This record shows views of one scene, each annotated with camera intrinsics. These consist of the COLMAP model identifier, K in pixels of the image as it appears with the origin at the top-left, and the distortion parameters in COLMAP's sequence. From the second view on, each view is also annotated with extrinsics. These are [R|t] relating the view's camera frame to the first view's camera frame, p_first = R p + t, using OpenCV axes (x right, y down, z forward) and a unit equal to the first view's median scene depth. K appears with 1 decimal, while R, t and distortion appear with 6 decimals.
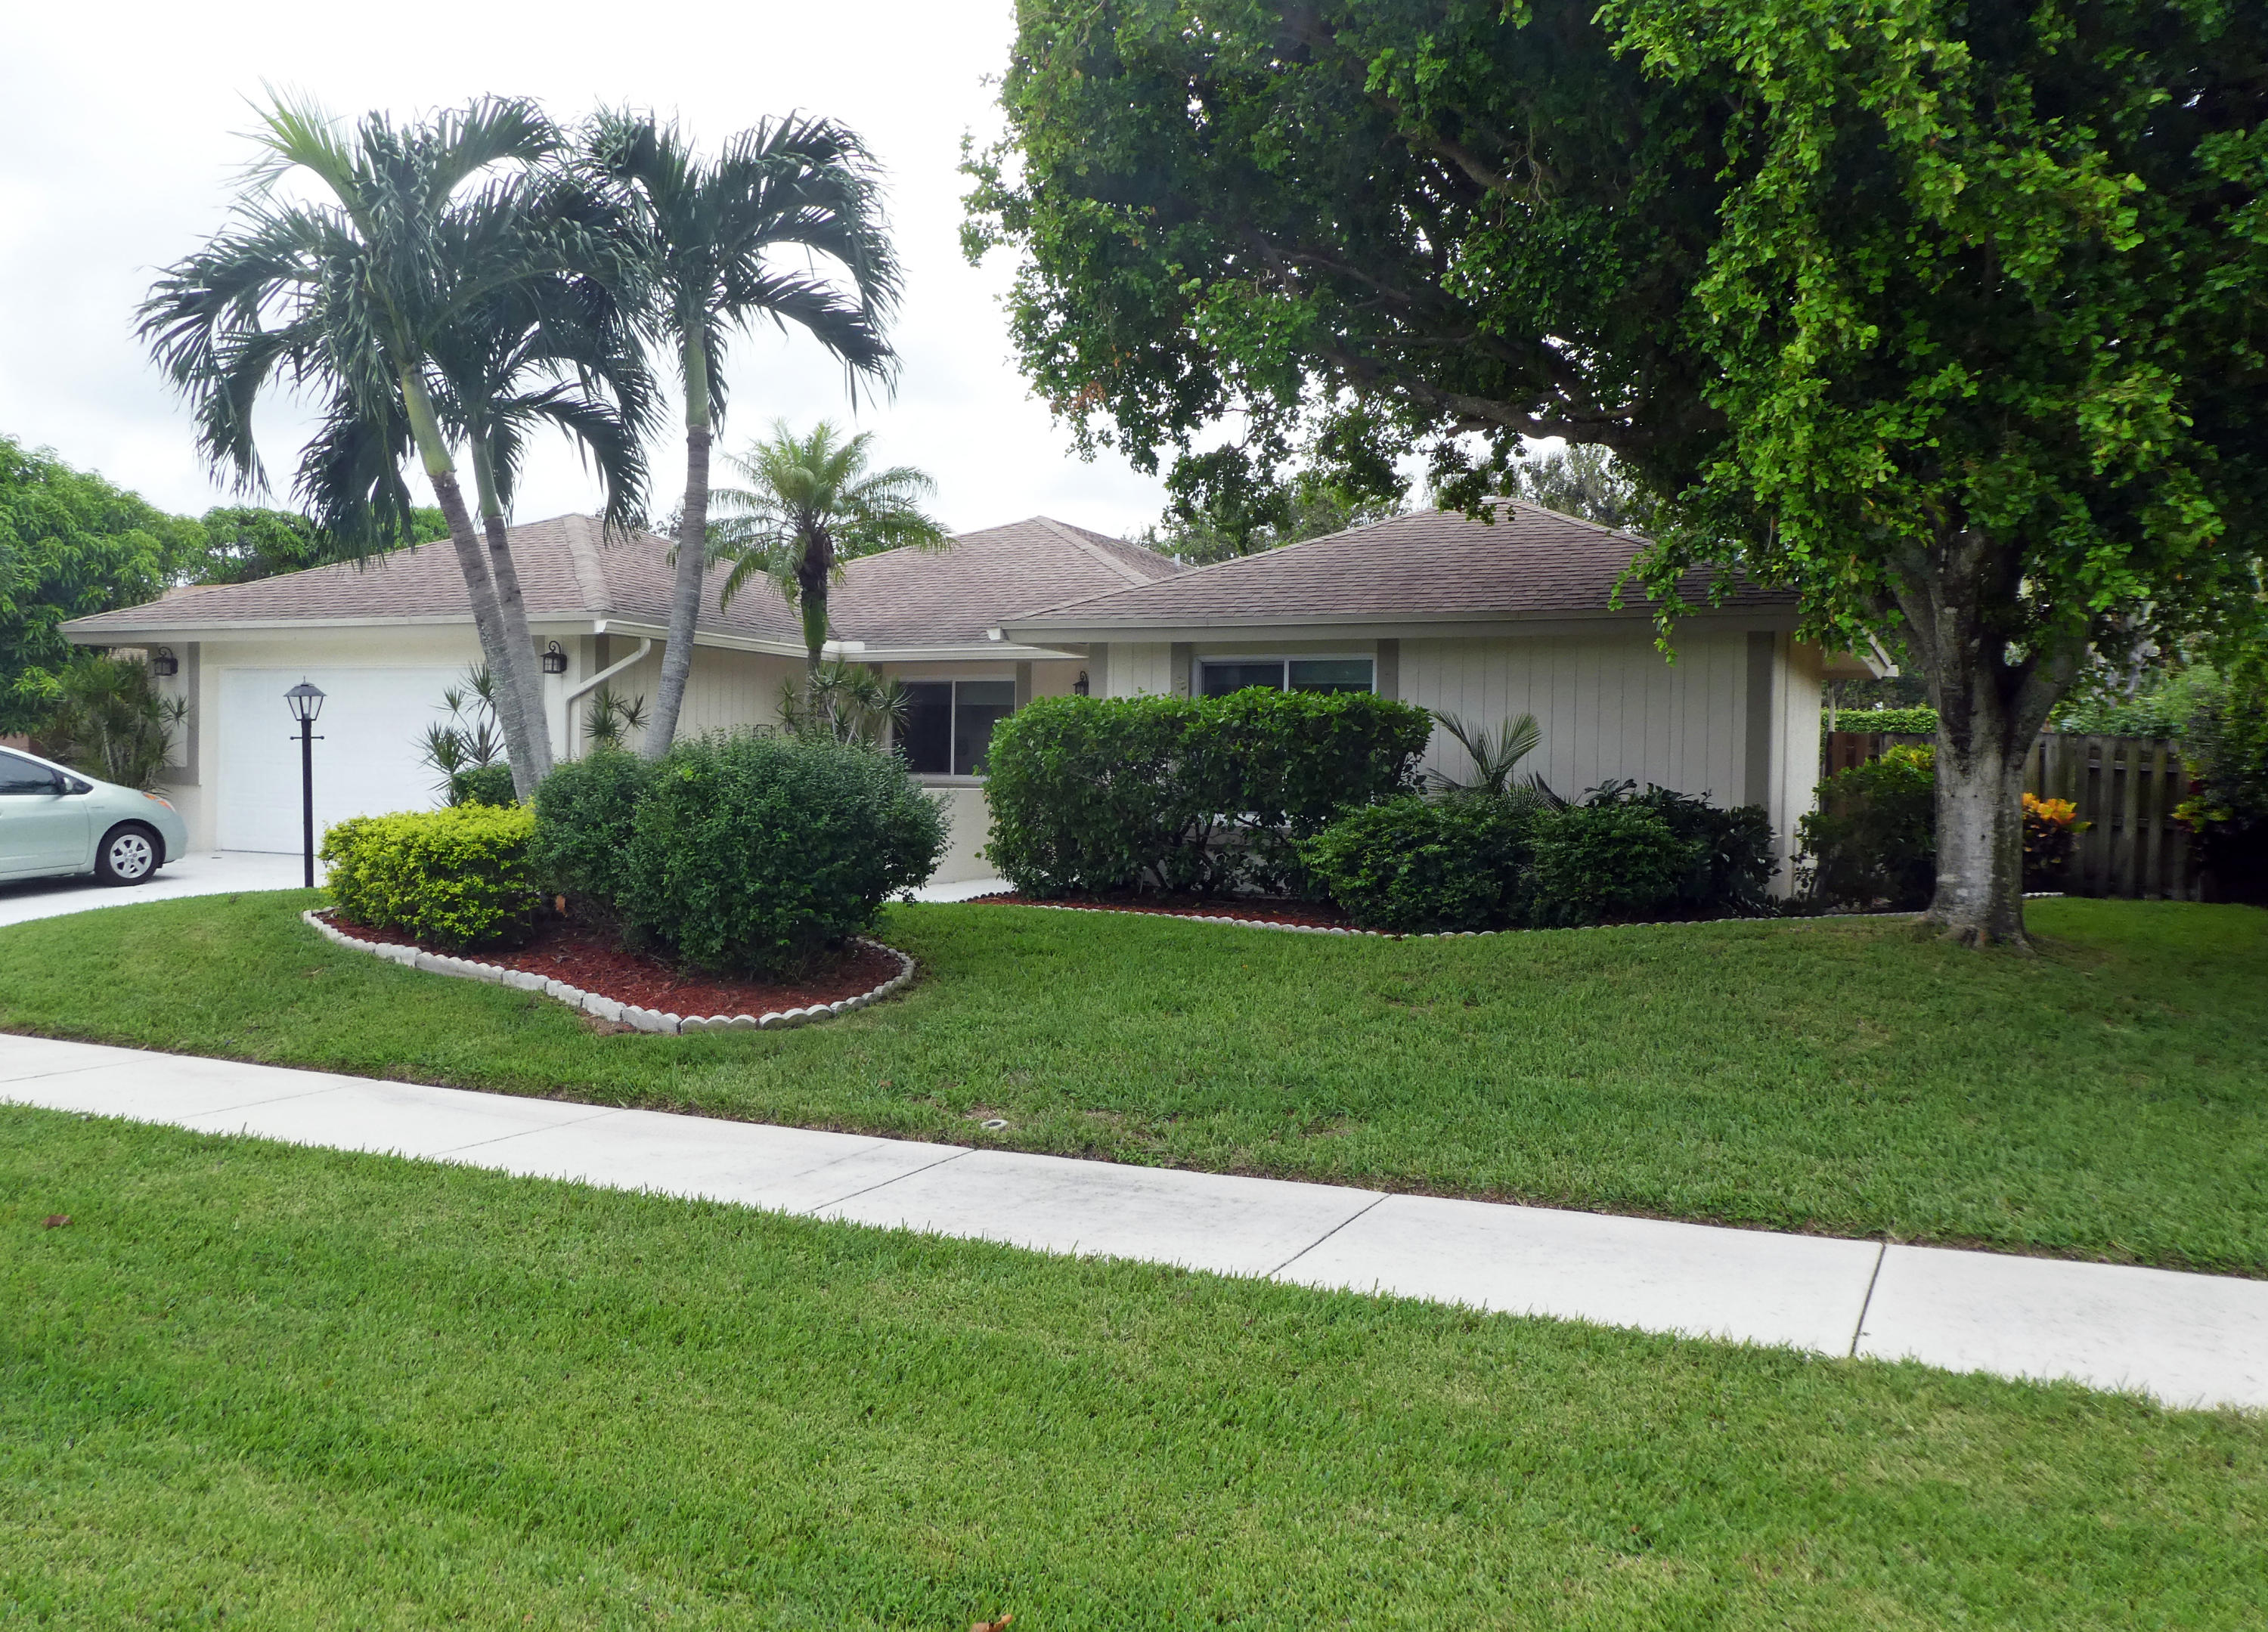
lens RADIAL K [[1685.2, 0, 1134.0], [0, 1685.2, 816.0], [0, 0, 1]] dist [-0.057332, 0.000042]
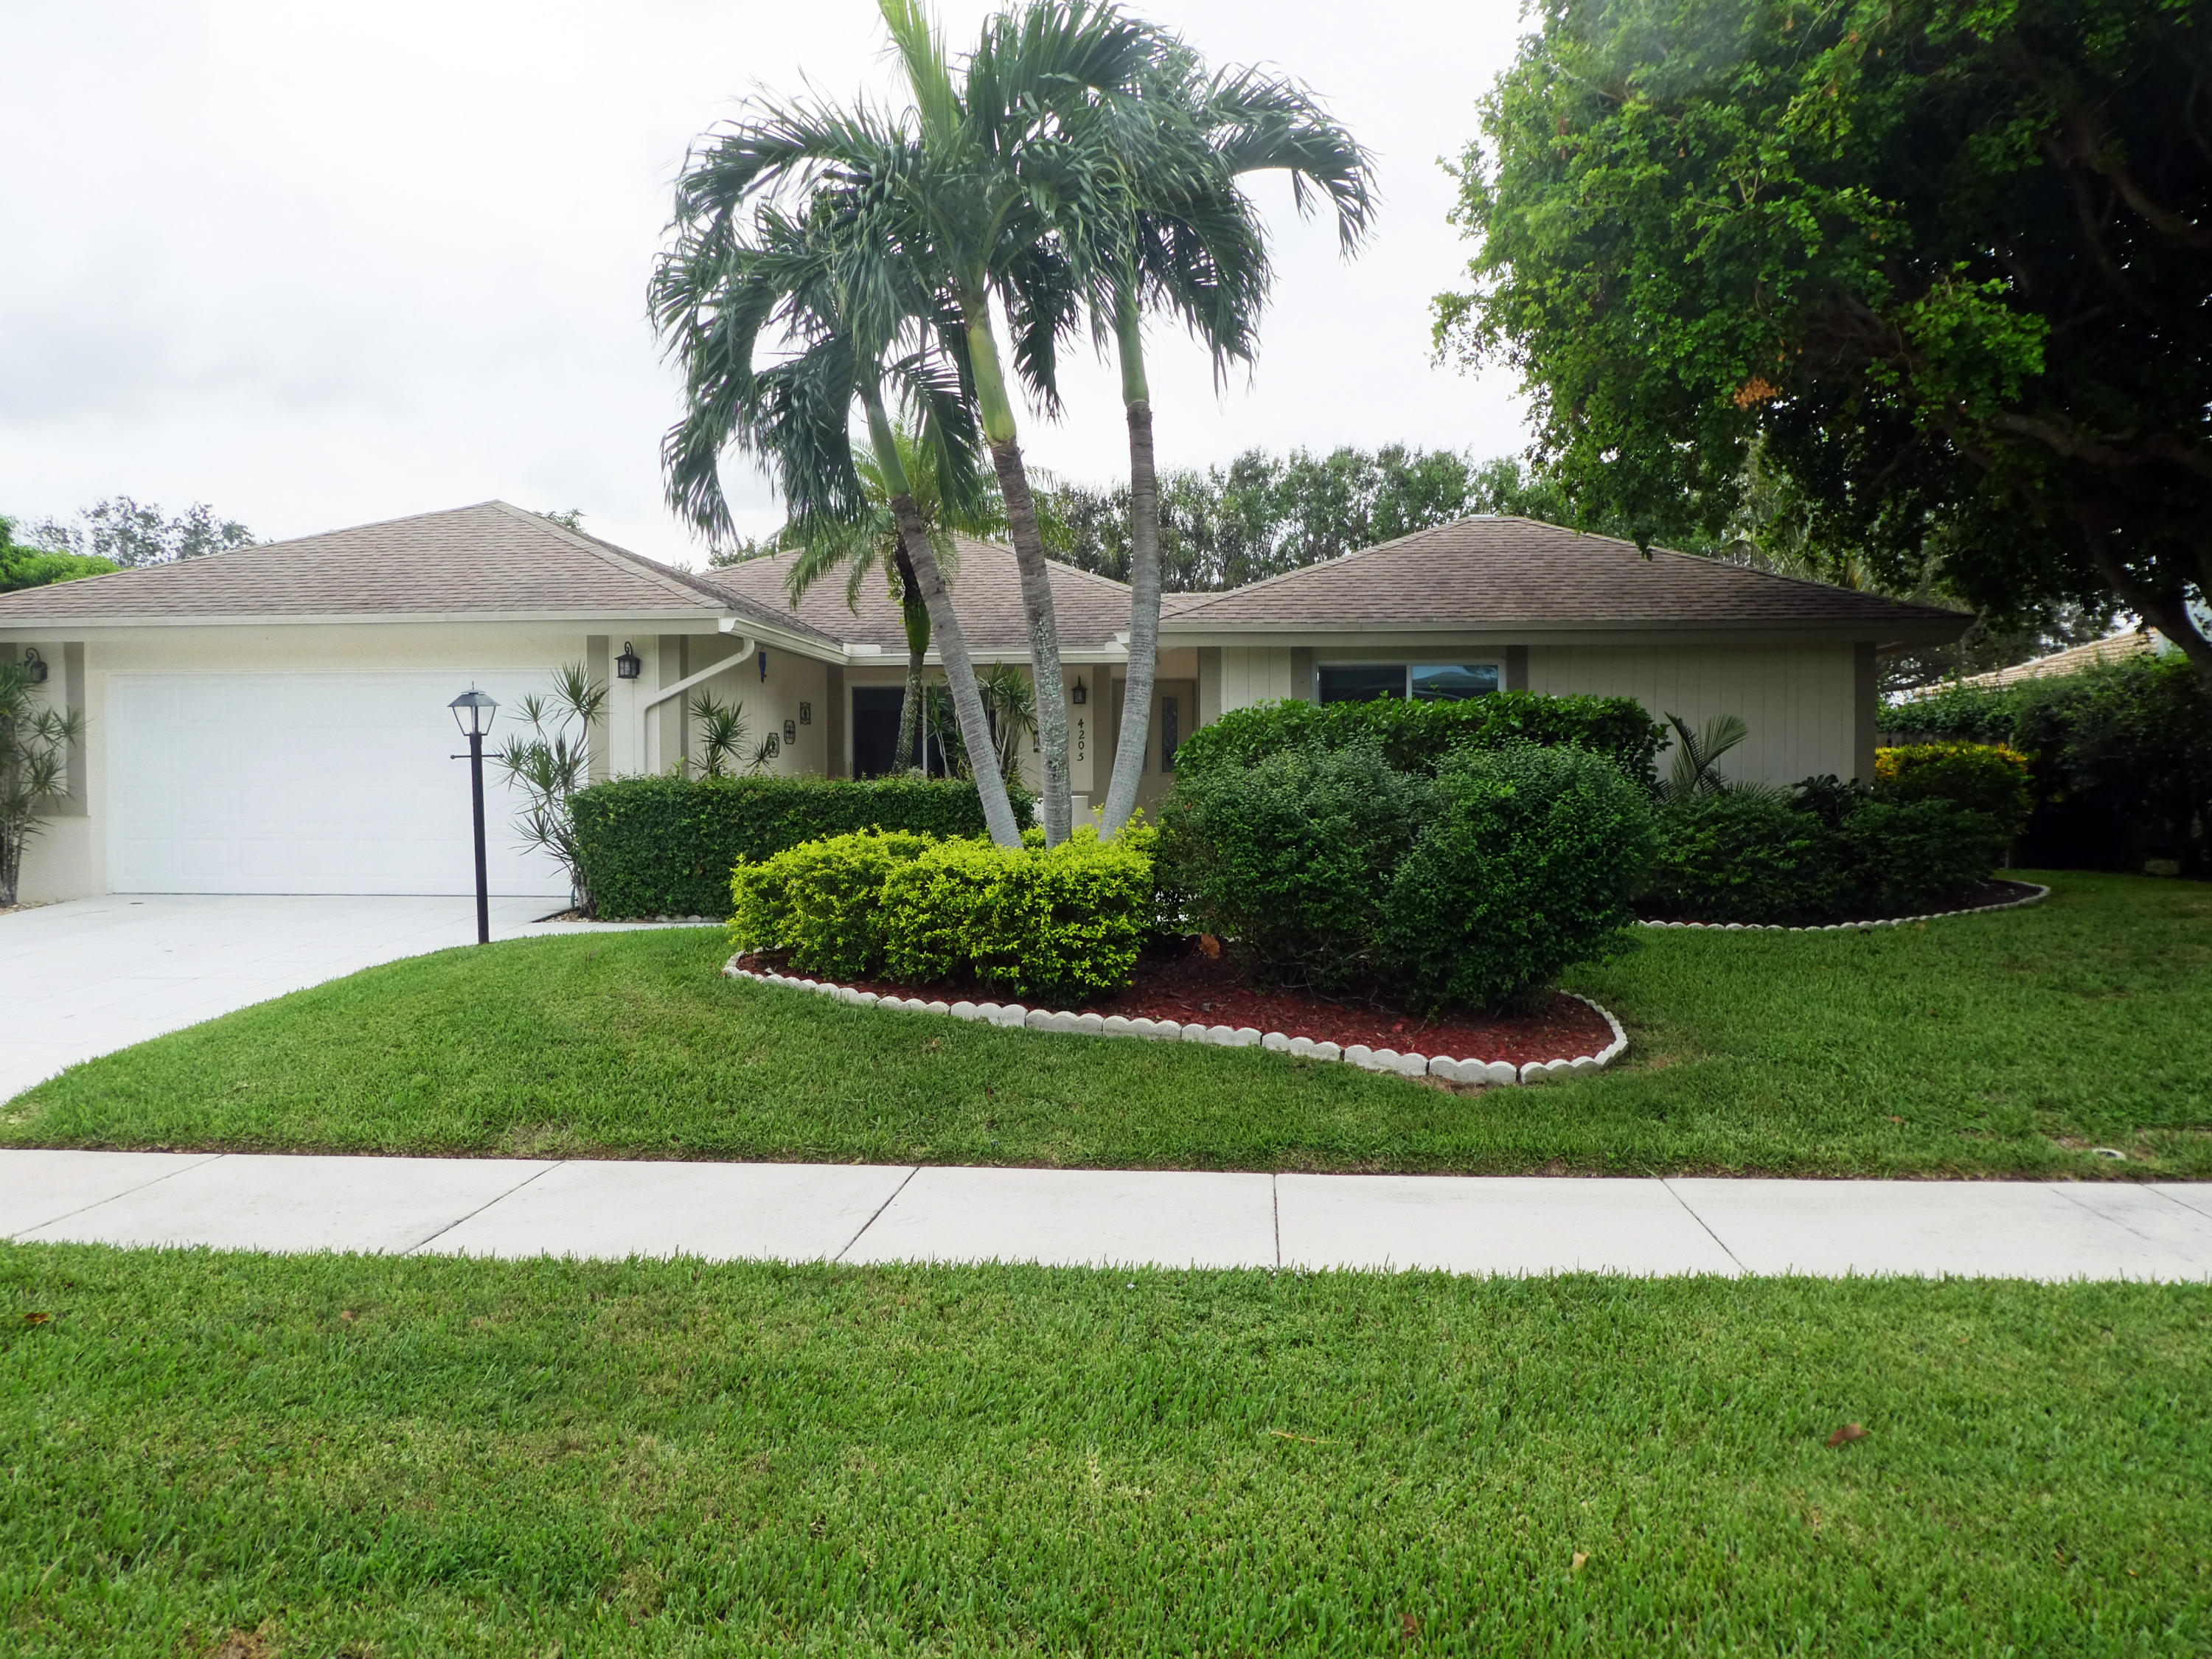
lens RADIAL K [[1574.6, 0, 1112.3], [0, 1574.6, 823.2], [0, 0, 1]] dist [-0.052411, 0.042468]
pose [[0.955600, -0.029526, 0.293185, -0.430456], [0.027604, 0.999562, 0.010691, -0.013644], [-0.293372, -0.002124, 0.955996, 0.163159]]
